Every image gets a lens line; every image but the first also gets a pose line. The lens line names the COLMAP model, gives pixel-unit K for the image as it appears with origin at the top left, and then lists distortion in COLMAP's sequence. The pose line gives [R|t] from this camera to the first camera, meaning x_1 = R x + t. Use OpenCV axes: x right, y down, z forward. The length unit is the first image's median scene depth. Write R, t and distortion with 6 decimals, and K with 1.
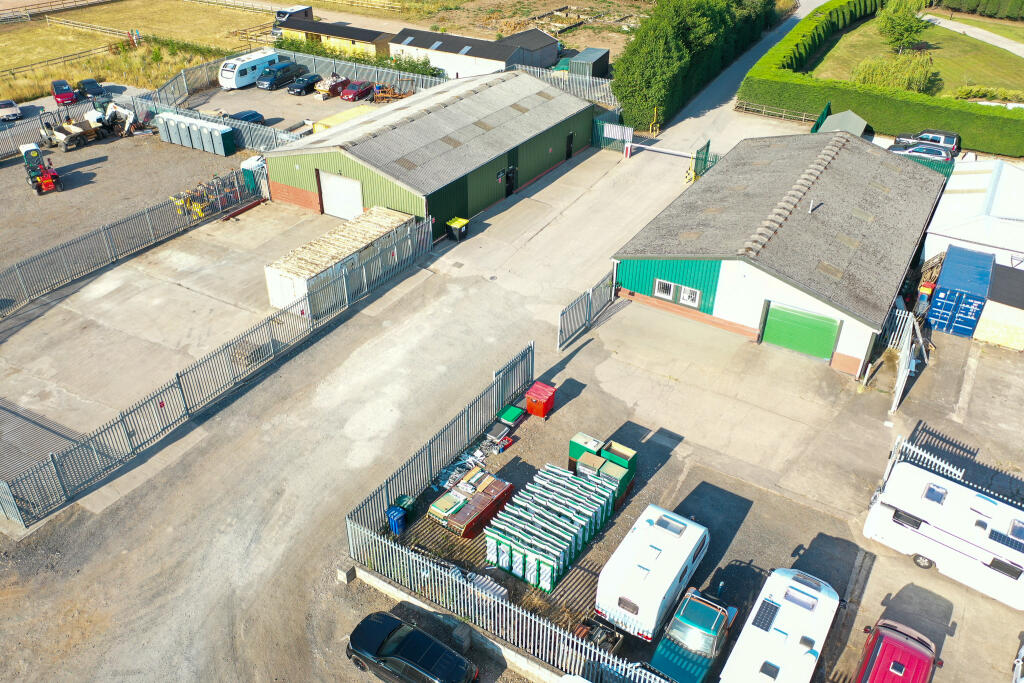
lens RADIAL K [[810.4, 0, 508.7], [0, 810.4, 335.8], [0, 0, 1]] dist [0.002211, 0.004144]
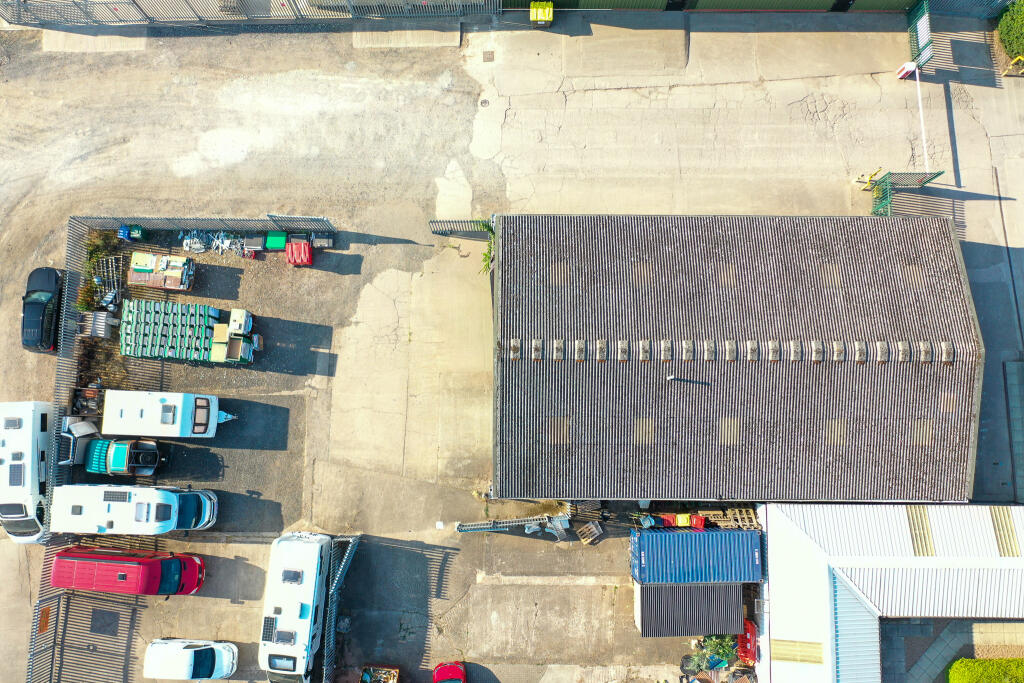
lens RADIAL K [[810.4, 0, 508.7], [0, 810.4, 335.8], [0, 0, 1]] dist [0.002211, 0.004144]
pose [[0.515764, 0.848188, -0.120680, 0.400245], [-0.455878, 0.390972, 0.799573, -0.868604], [0.725370, -0.357376, 0.588320, 0.466935]]
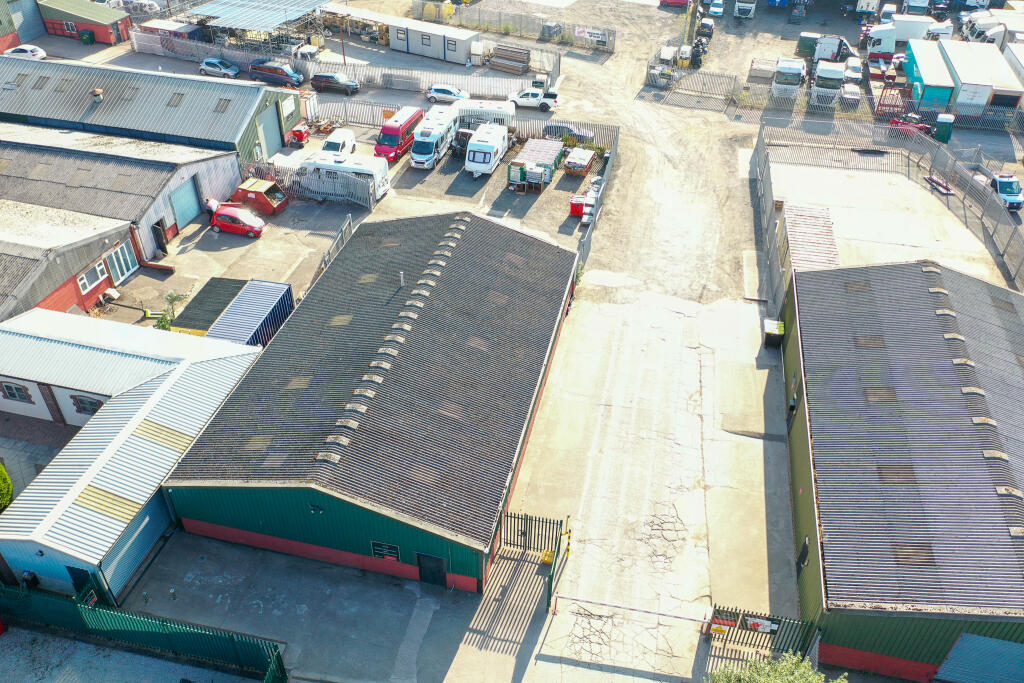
lens RADIAL K [[810.4, 0, 508.7], [0, 810.4, 335.8], [0, 0, 1]] dist [0.002211, 0.004144]
pose [[-0.947702, 0.169716, -0.270292, 0.595660], [-0.196350, 0.357619, 0.912993, -1.165600], [0.251612, 0.918316, -0.305592, 1.575588]]
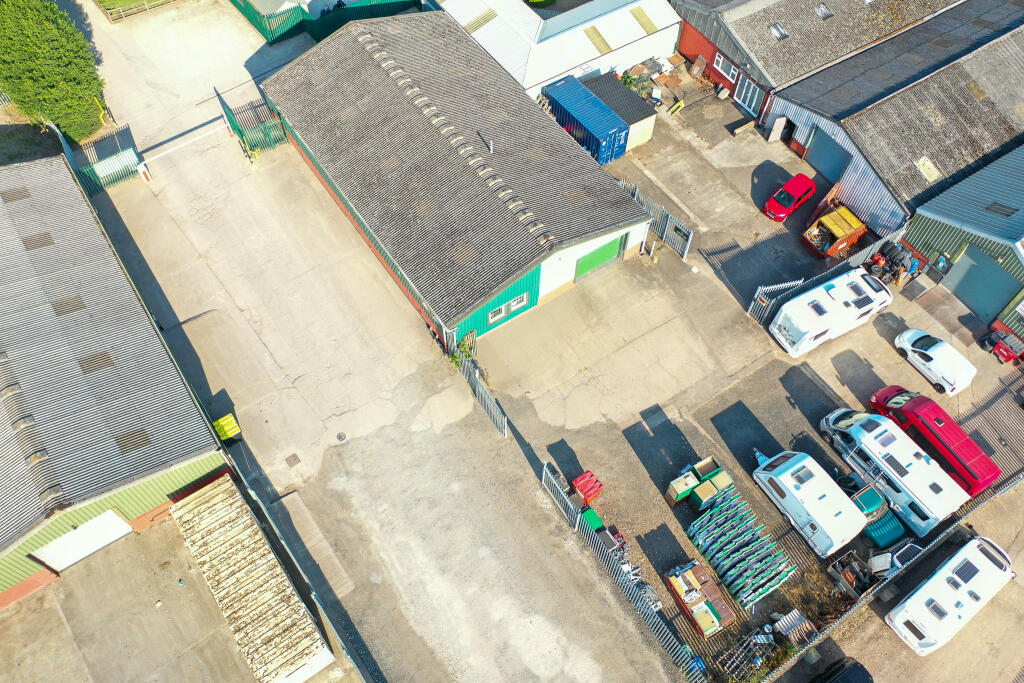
lens RADIAL K [[811.4, 0, 512.4], [0, 811.4, 337.9], [0, 0, 1]] dist [0.008045, 0.000202]
pose [[0.407232, -0.770591, 0.490257, -0.353317], [0.483727, 0.637290, 0.599891, -0.698175], [-0.774707, -0.007144, 0.632280, 0.369586]]
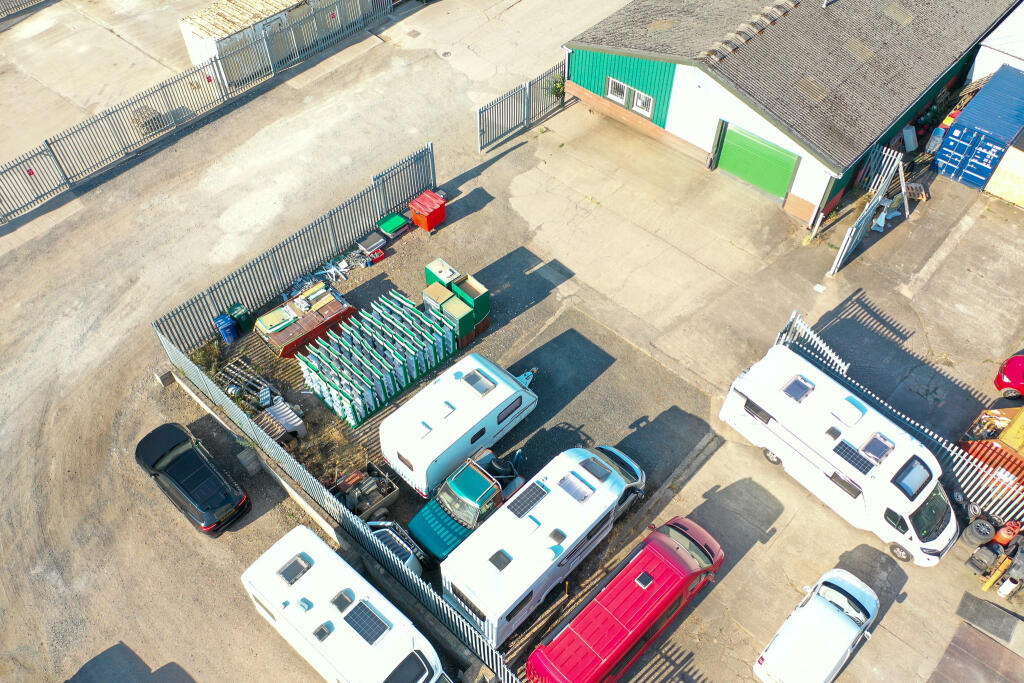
lens RADIAL K [[810.4, 0, 508.7], [0, 810.4, 335.8], [0, 0, 1]] dist [0.002211, 0.004144]
pose [[0.981916, 0.138052, -0.129547, 0.245904], [-0.092903, 0.947601, 0.305648, -0.068886], [0.164954, -0.288086, 0.943290, 0.117172]]
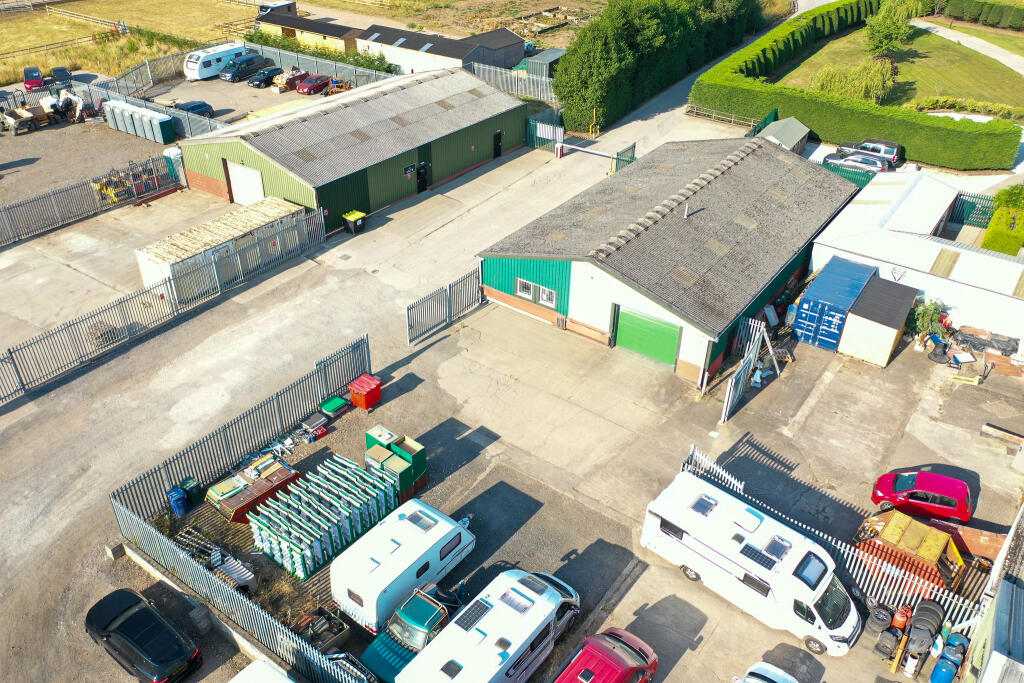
lens RADIAL K [[810.4, 0, 508.7], [0, 810.4, 335.8], [0, 0, 1]] dist [0.002211, 0.004144]
pose [[0.997165, 0.044457, -0.060701, 0.256163], [-0.044568, 0.999006, -0.000461, 0.001749], [0.060620, 0.003165, 0.998156, 0.008193]]
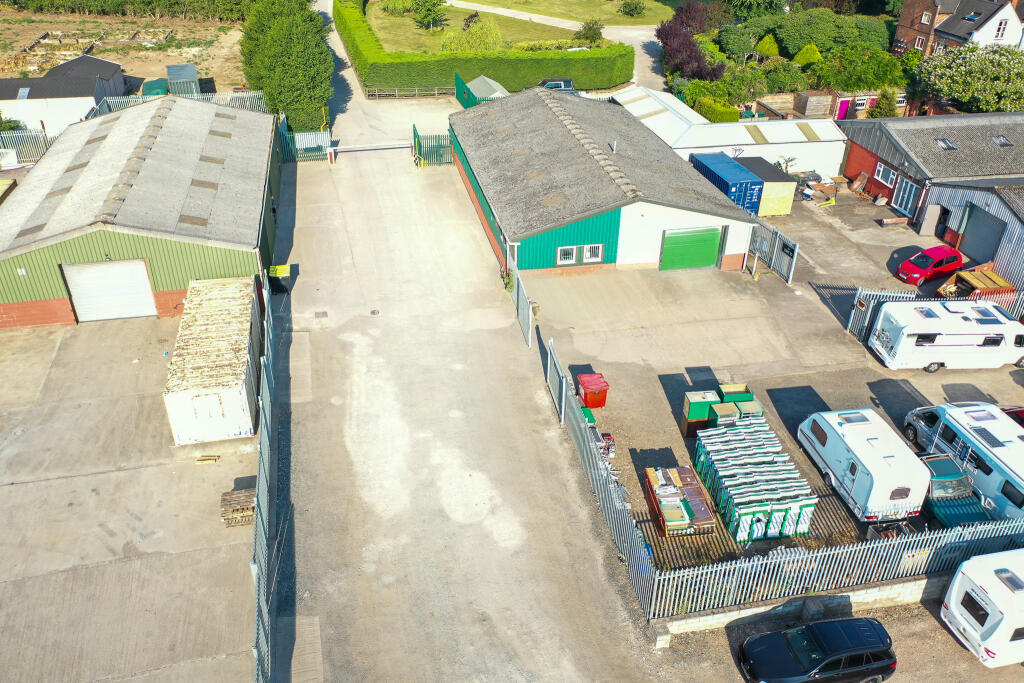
lens RADIAL K [[811.4, 0, 512.4], [0, 811.4, 337.9], [0, 0, 1]] dist [0.008045, 0.000202]
pose [[0.726103, -0.358258, 0.586878, -0.520148], [0.364856, 0.924210, 0.112770, -0.109276], [-0.582799, 0.132243, 0.801784, 0.276077]]
